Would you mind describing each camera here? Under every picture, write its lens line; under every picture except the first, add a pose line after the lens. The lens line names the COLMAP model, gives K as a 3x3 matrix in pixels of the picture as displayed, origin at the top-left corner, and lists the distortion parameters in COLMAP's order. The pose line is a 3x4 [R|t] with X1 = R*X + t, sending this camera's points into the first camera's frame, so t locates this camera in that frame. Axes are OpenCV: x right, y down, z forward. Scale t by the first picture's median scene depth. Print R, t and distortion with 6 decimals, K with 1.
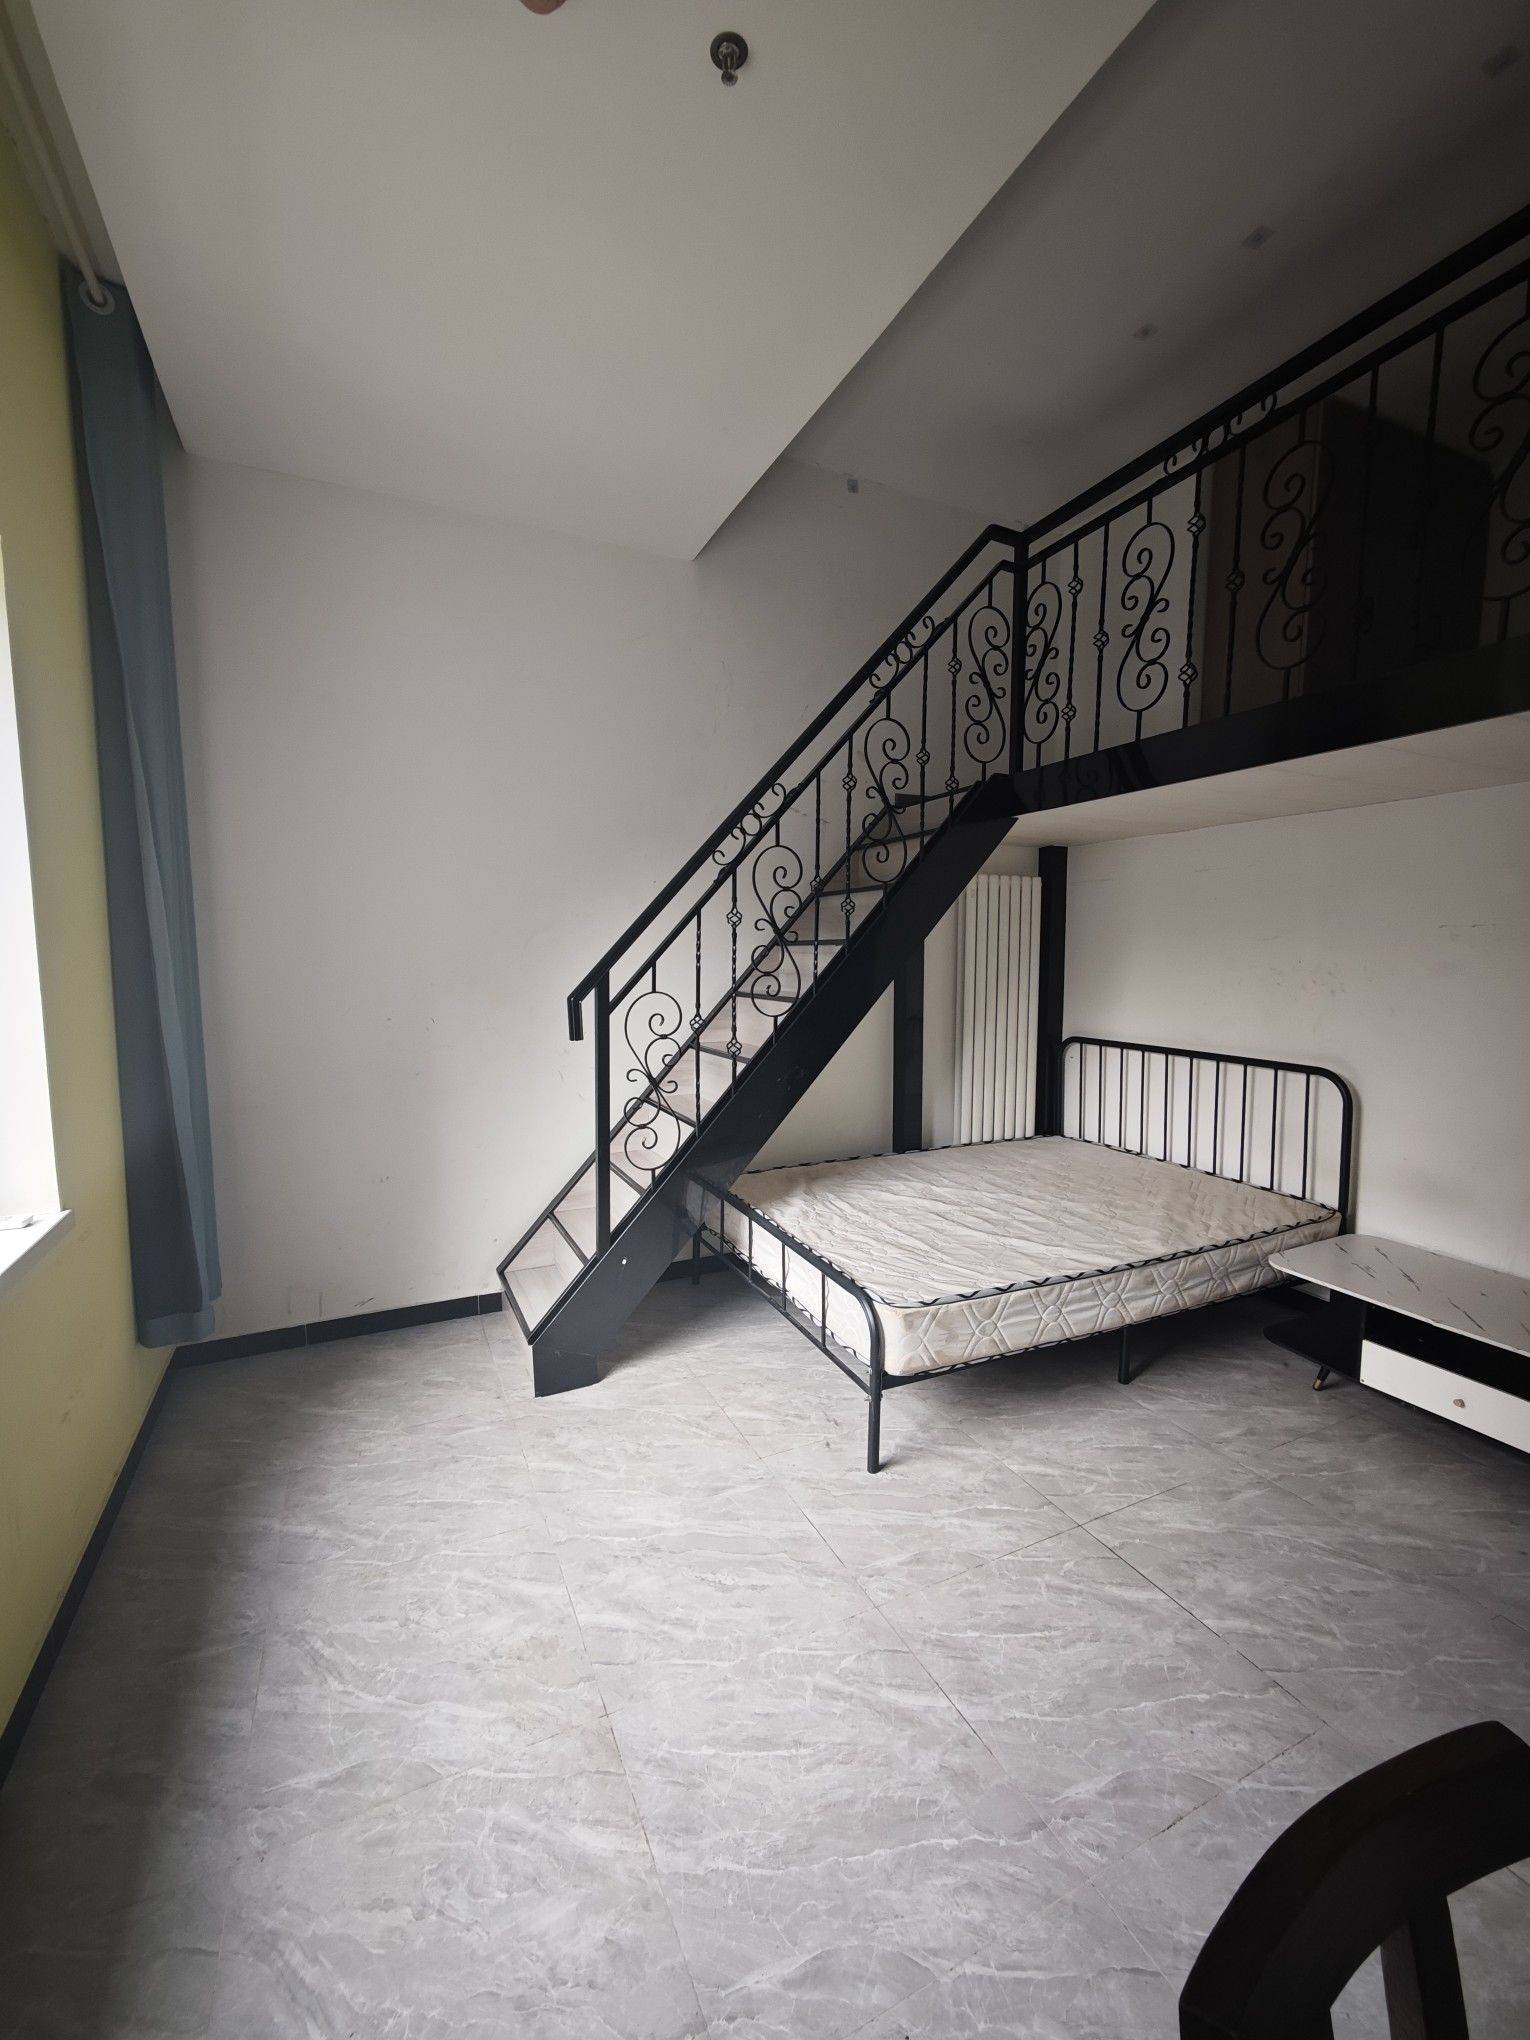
lens RADIAL K [[842.4, 0, 780.1], [0, 842.4, 1022.6], [0, 0, 1]] dist [-0.024276, 0.017567]
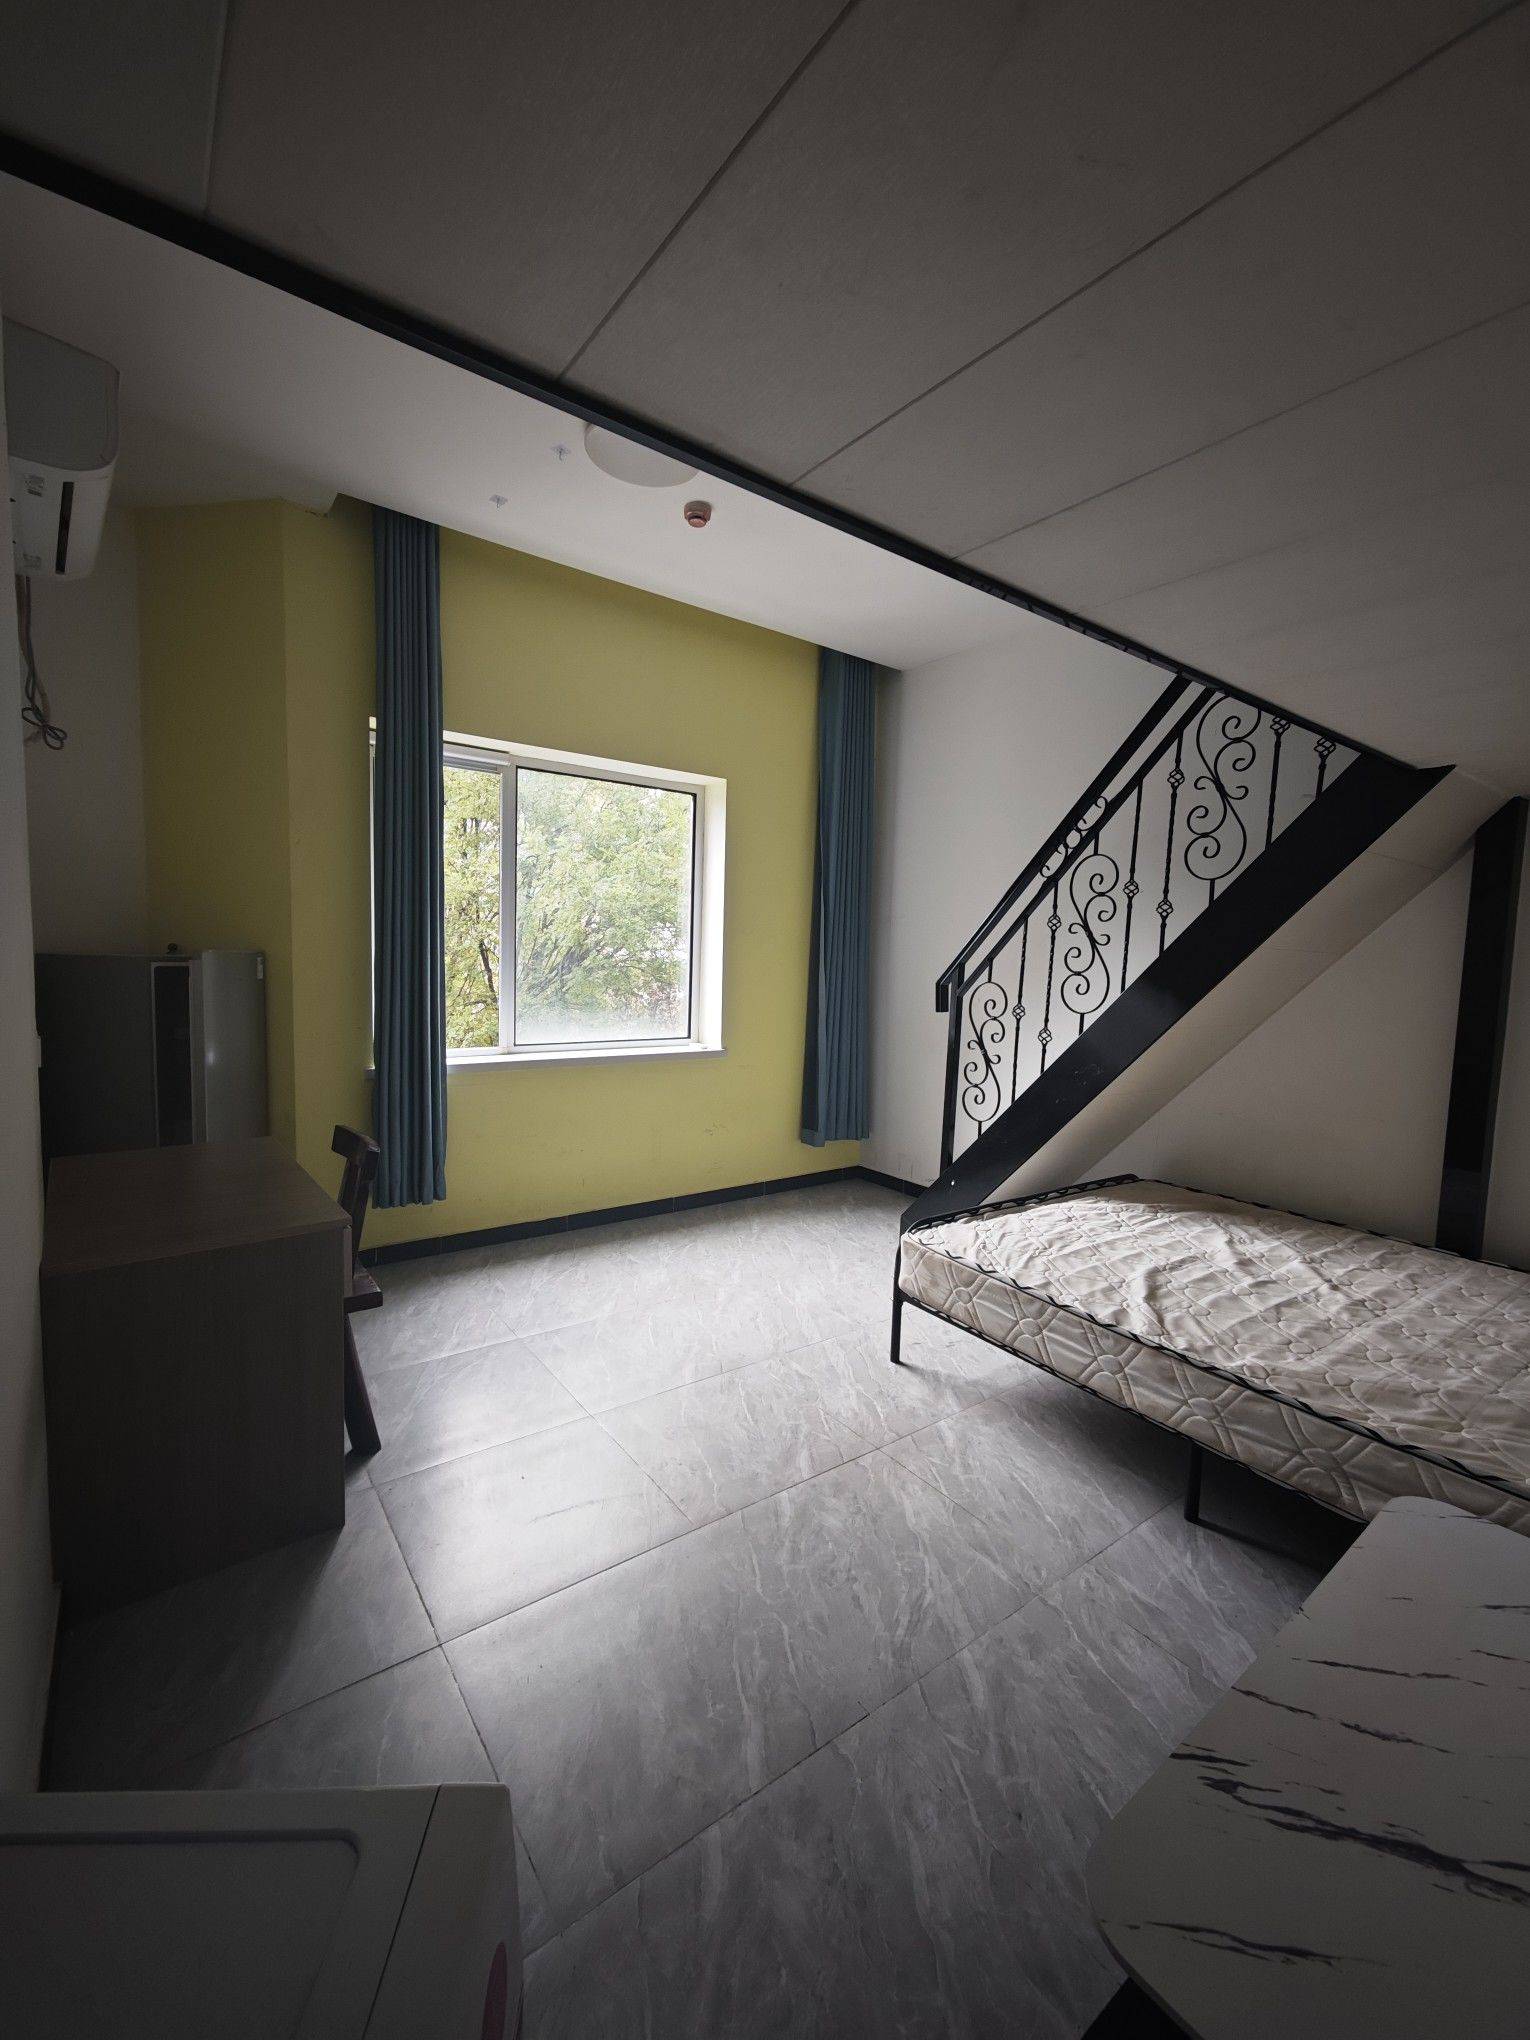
lens RADIAL K [[856.6, 0, 765.0], [0, 856.6, 1020.0], [0, 0, 1]] dist [-0.000771, 0.005204]
pose [[0.181960, 0.088230, -0.979340, 1.135032], [-0.115500, 0.990990, 0.067820, -0.030805], [0.976499, 0.100773, 0.190511, 0.454211]]
